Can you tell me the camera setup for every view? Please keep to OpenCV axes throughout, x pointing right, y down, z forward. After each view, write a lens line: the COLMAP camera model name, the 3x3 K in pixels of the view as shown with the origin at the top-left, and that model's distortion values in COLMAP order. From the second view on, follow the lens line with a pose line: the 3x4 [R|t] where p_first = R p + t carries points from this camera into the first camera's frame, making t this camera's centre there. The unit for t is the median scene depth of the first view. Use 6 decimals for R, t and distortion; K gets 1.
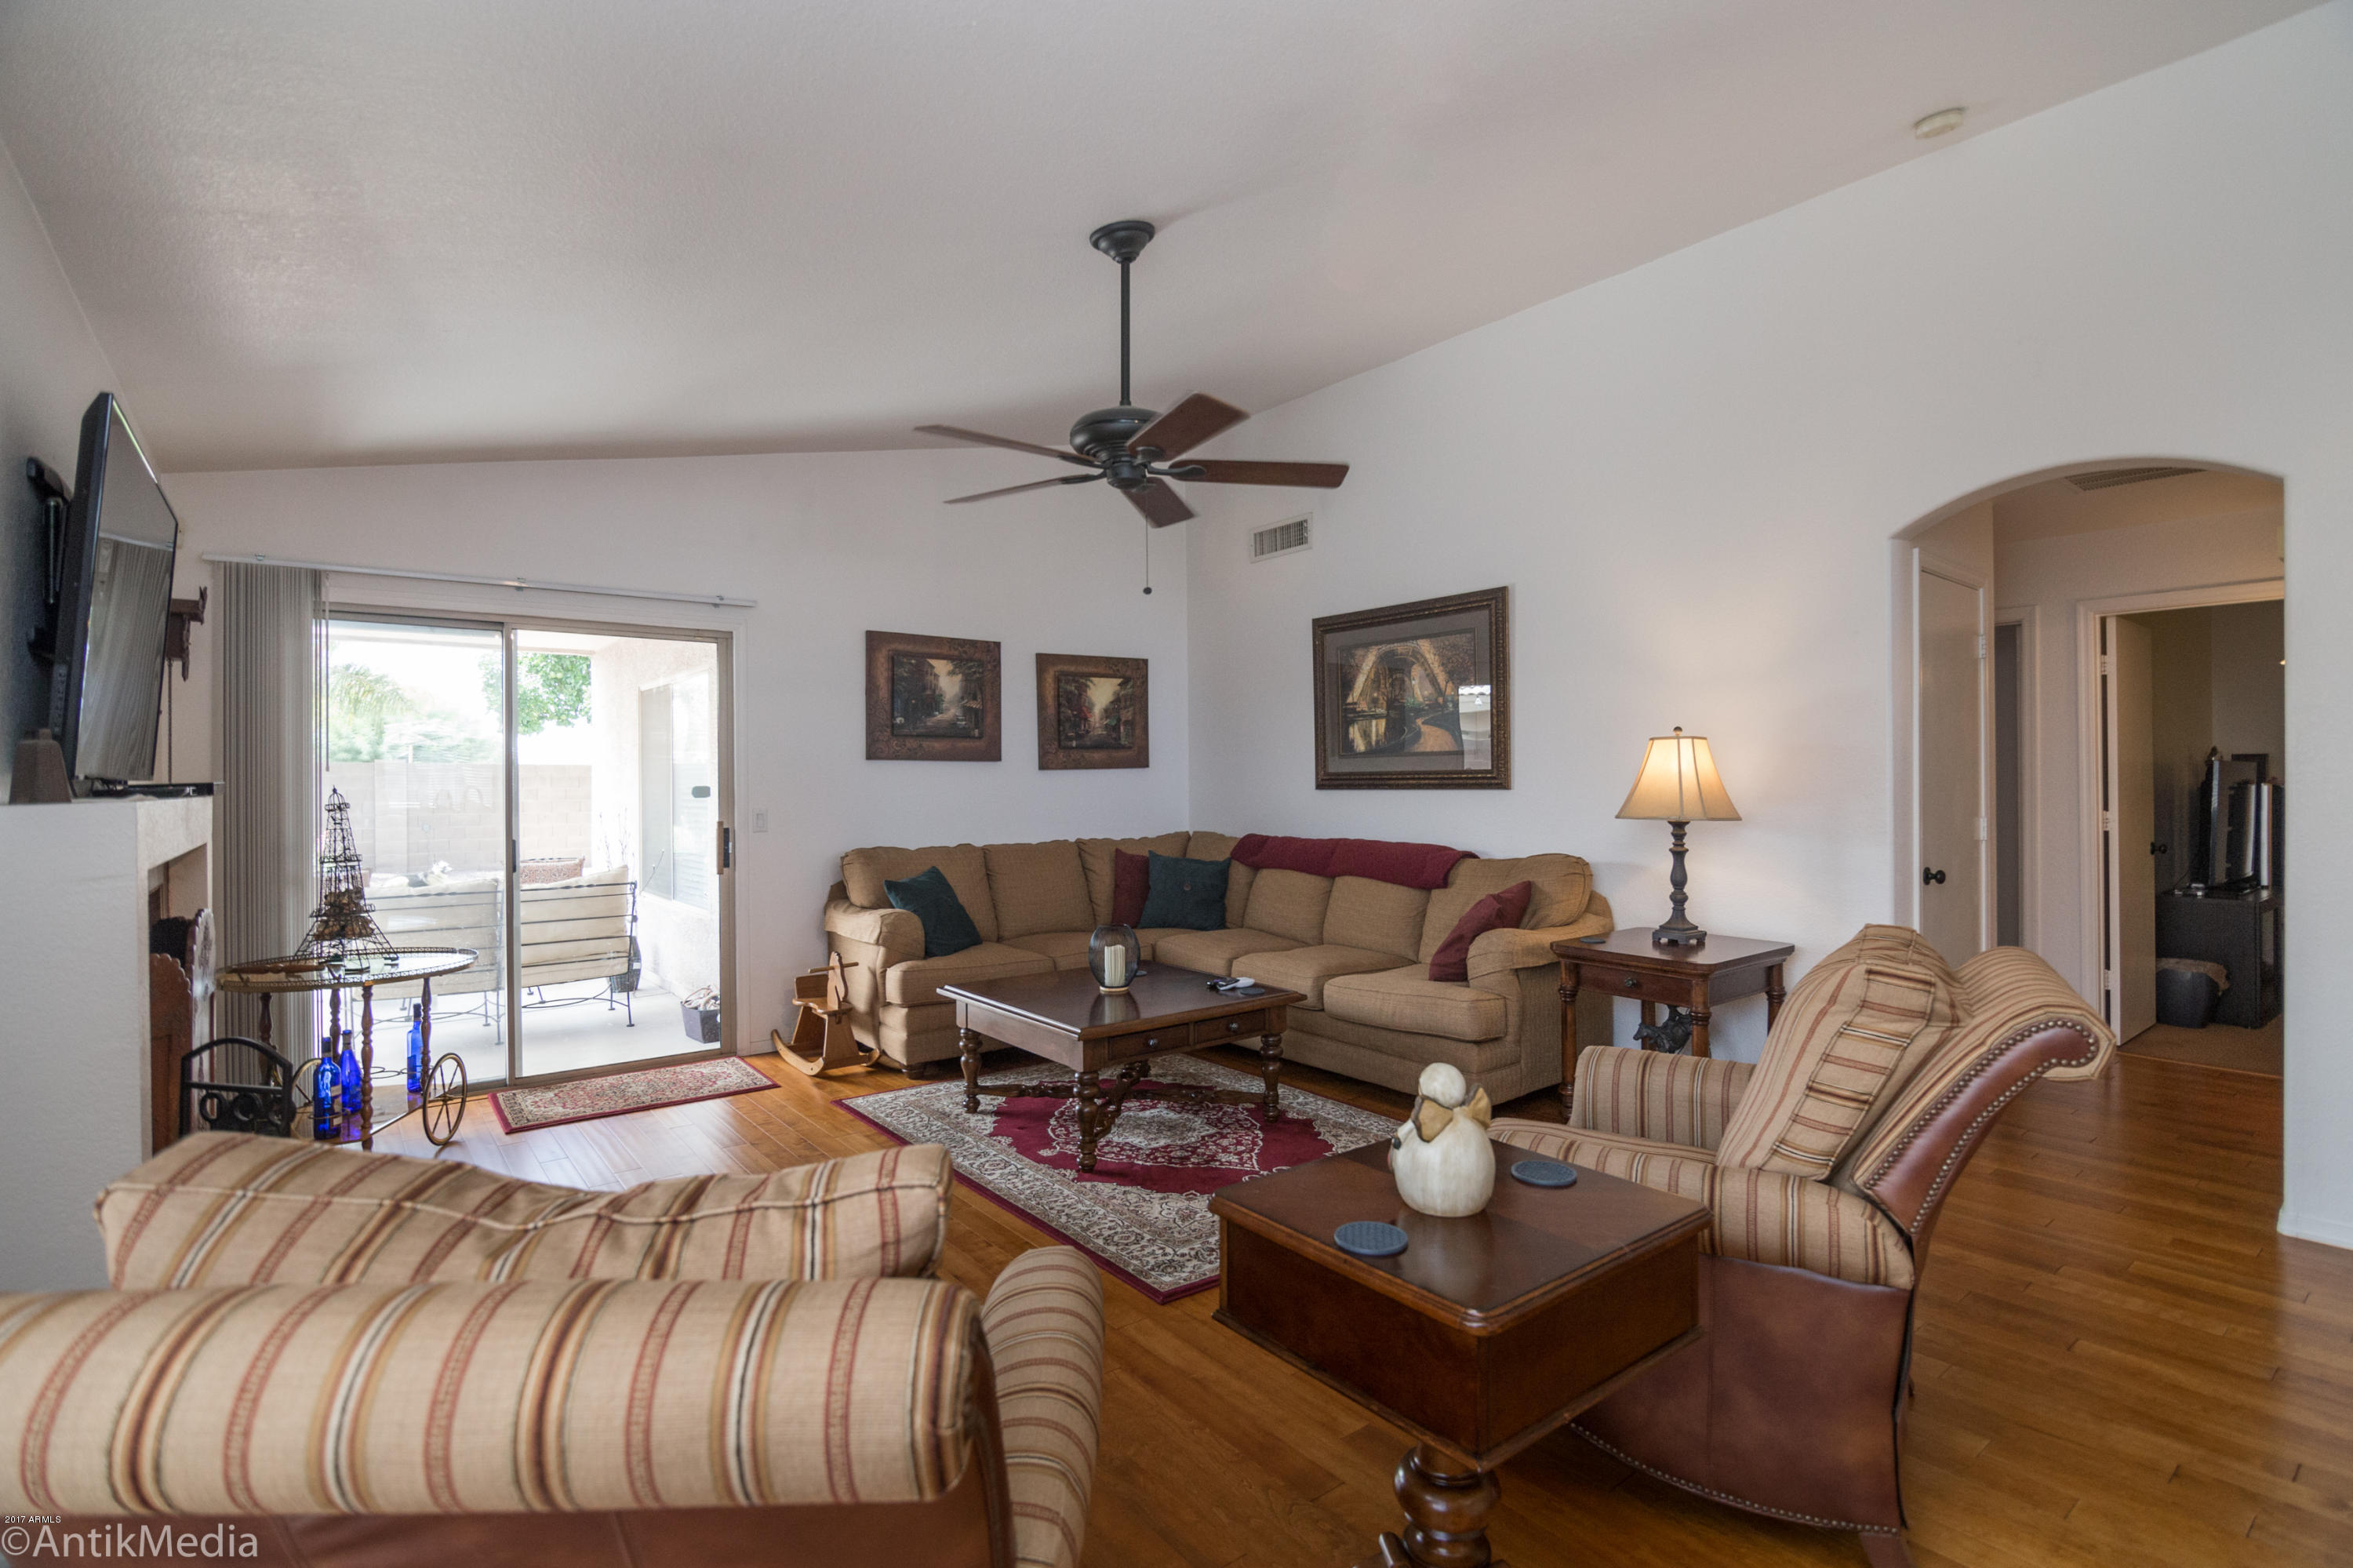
lens RADIAL K [[1099.5, 0, 1180.9], [0, 1099.5, 782.7], [0, 0, 1]] dist [-0.009652, -0.005859]
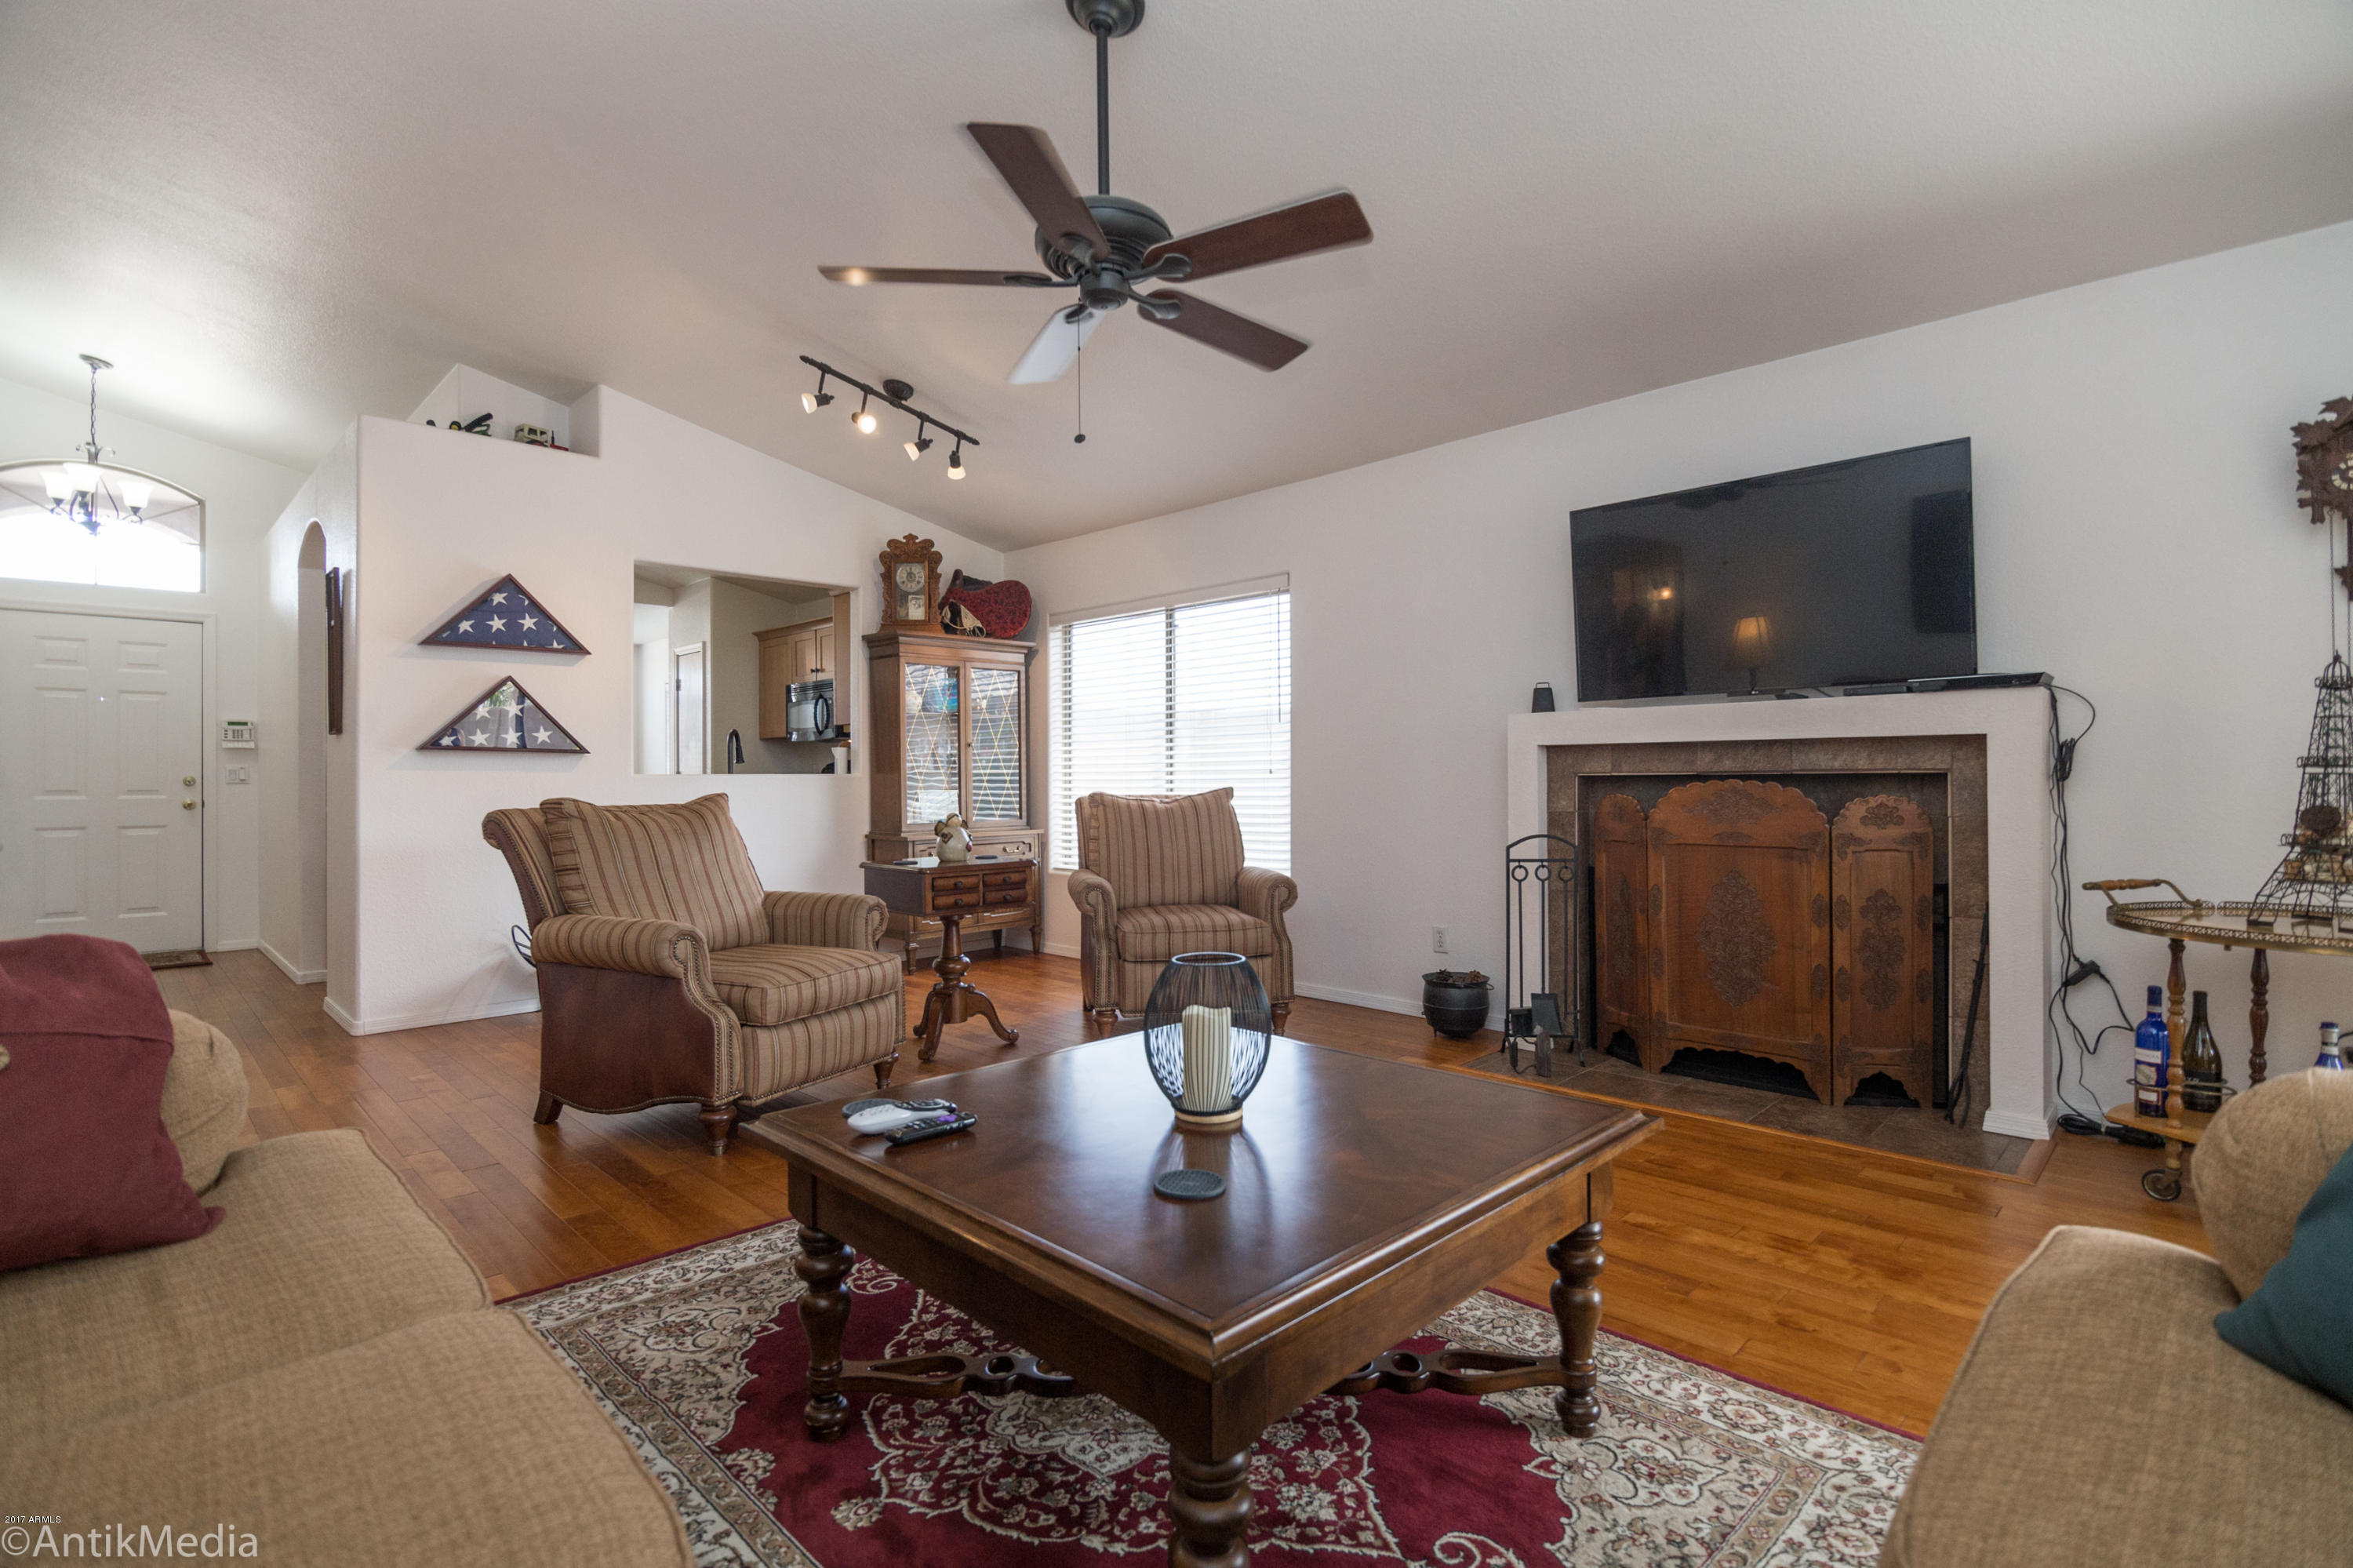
lens RADIAL K [[1099.5, 0, 1184.3], [0, 1099.5, 776.8], [0, 0, 1]] dist [-0.009652, -0.005859]
pose [[-0.992516, 0.012956, -0.121429, -0.002534], [0.013358, 0.999908, -0.002497, 0.048483], [0.121385, -0.004100, -0.992597, 1.049635]]
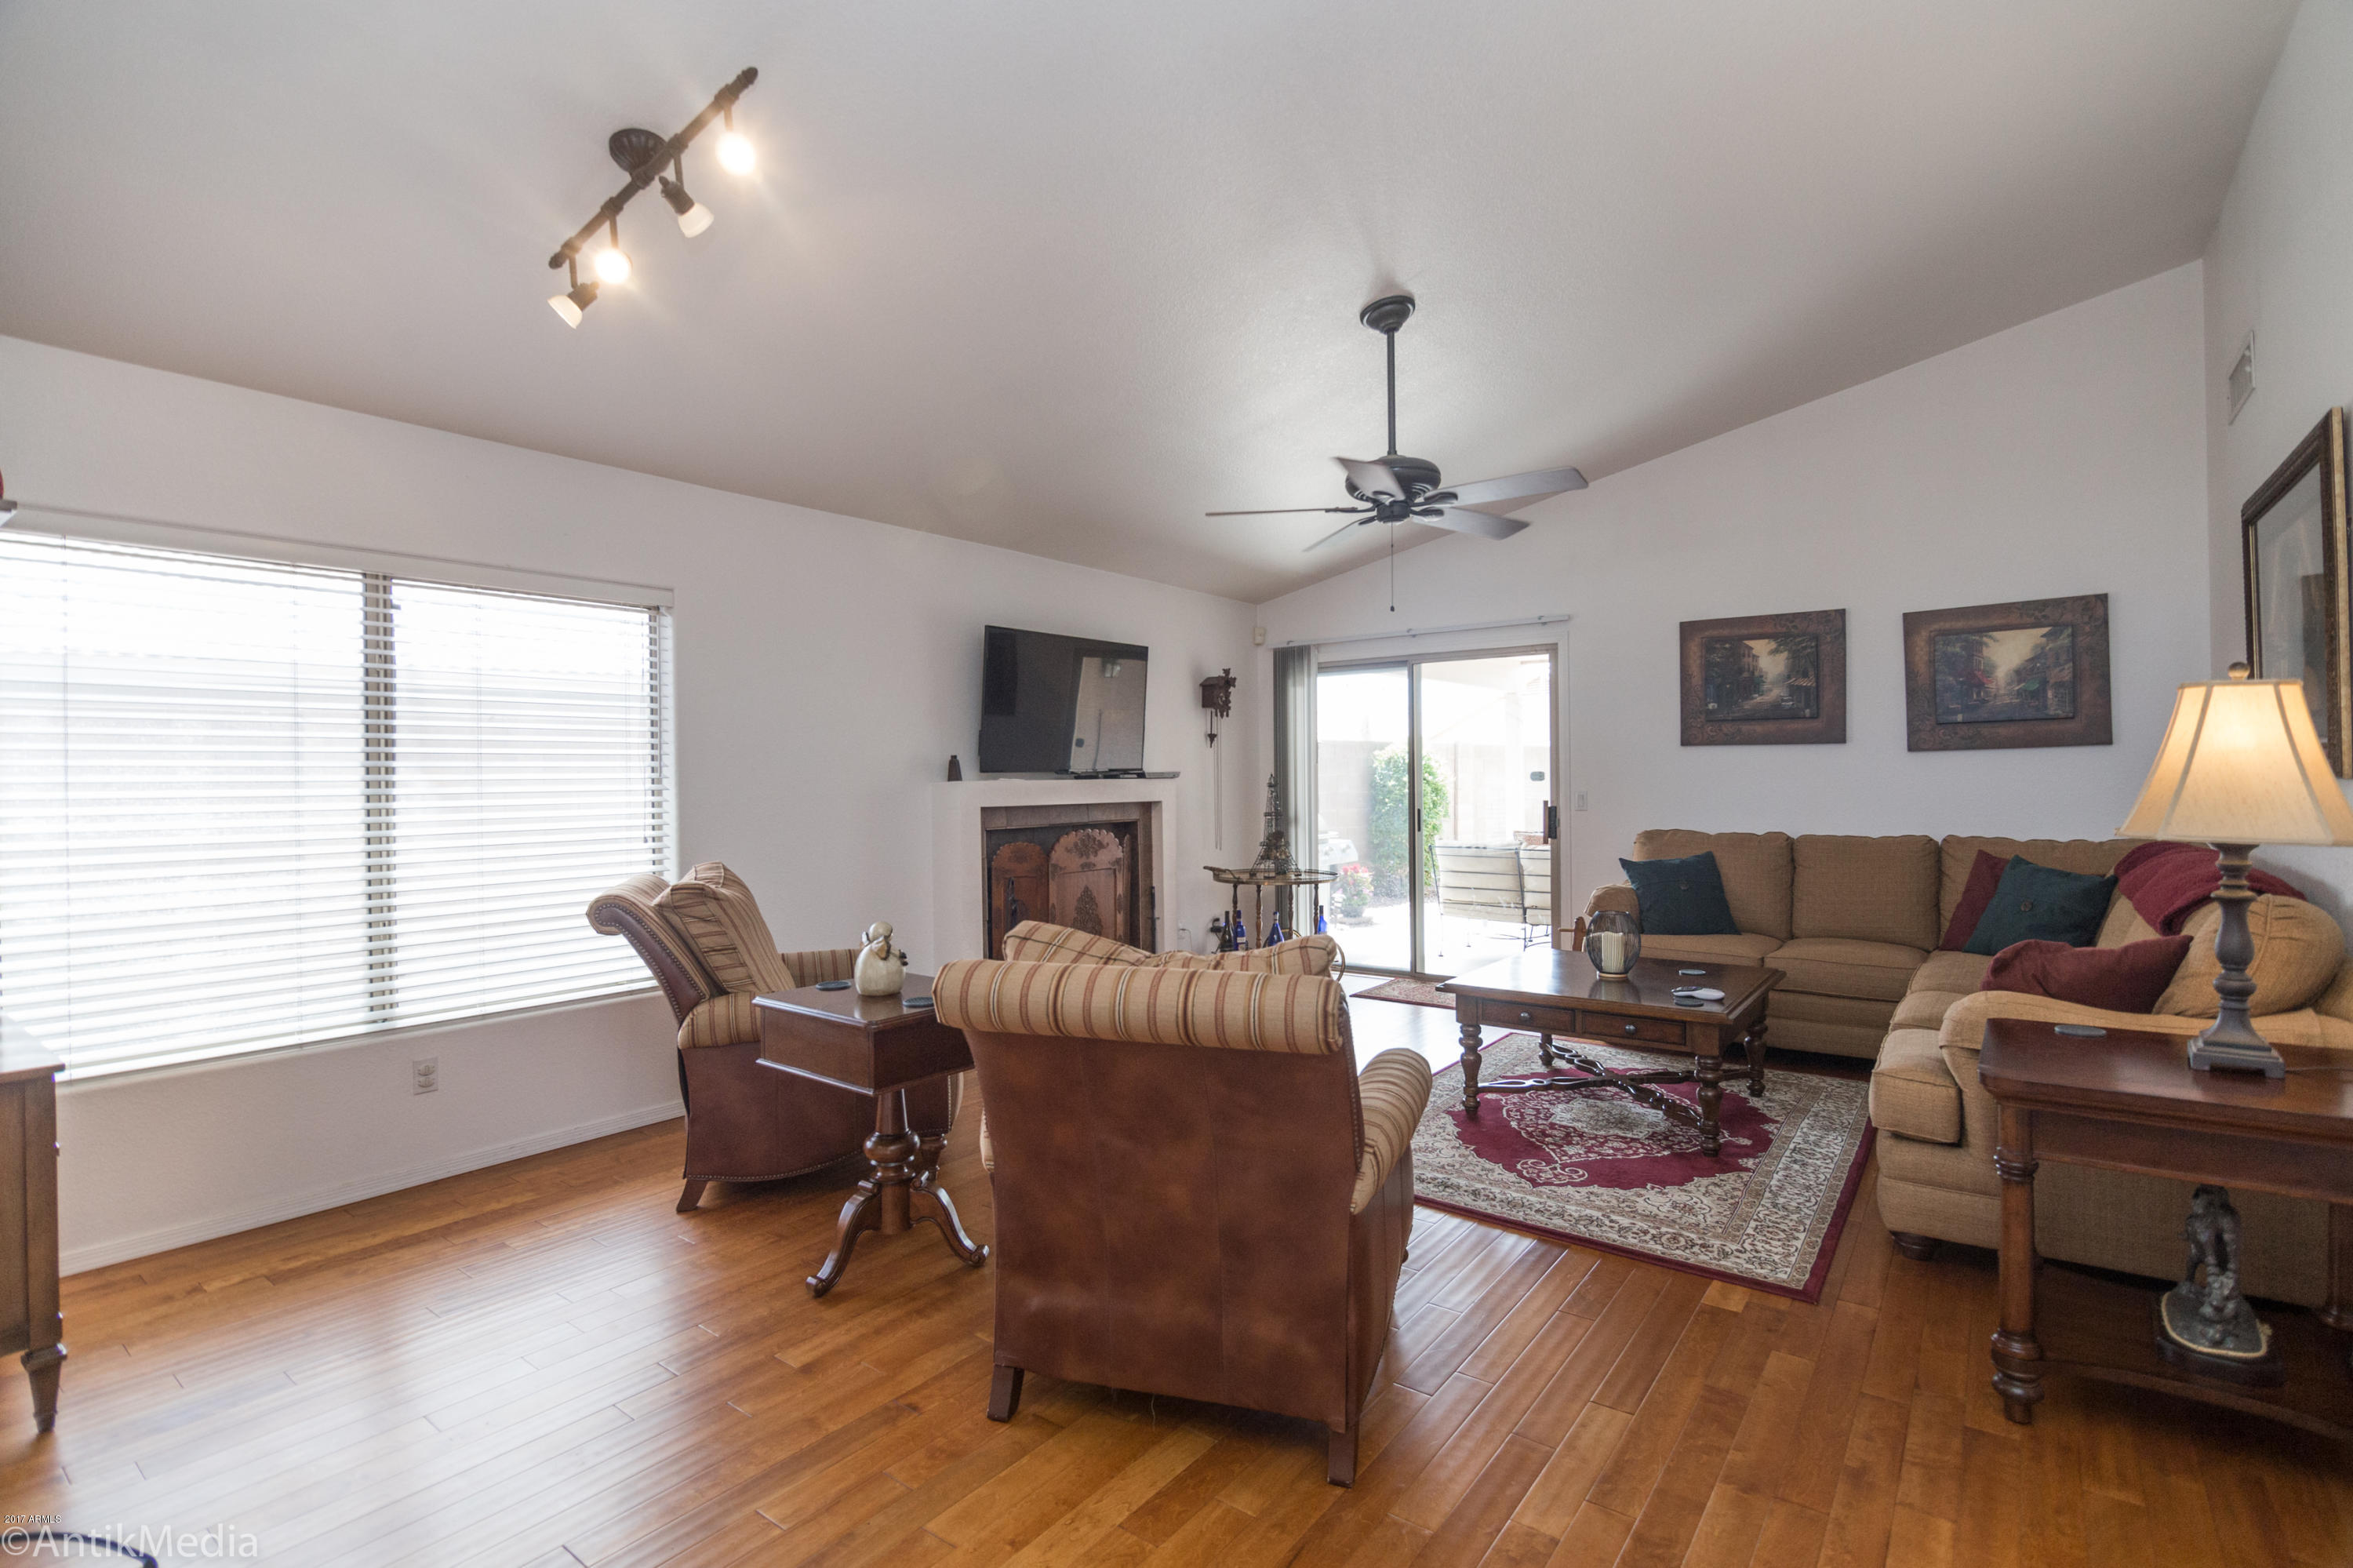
lens RADIAL K [[1099.5, 0, 1185.3], [0, 1099.5, 780.0], [0, 0, 1]] dist [-0.009652, -0.005859]
pose [[0.256827, 0.007666, -0.966427, 0.603751], [0.007624, 0.999921, 0.009958, -0.002368], [0.966427, -0.009926, 0.256748, 0.275185]]
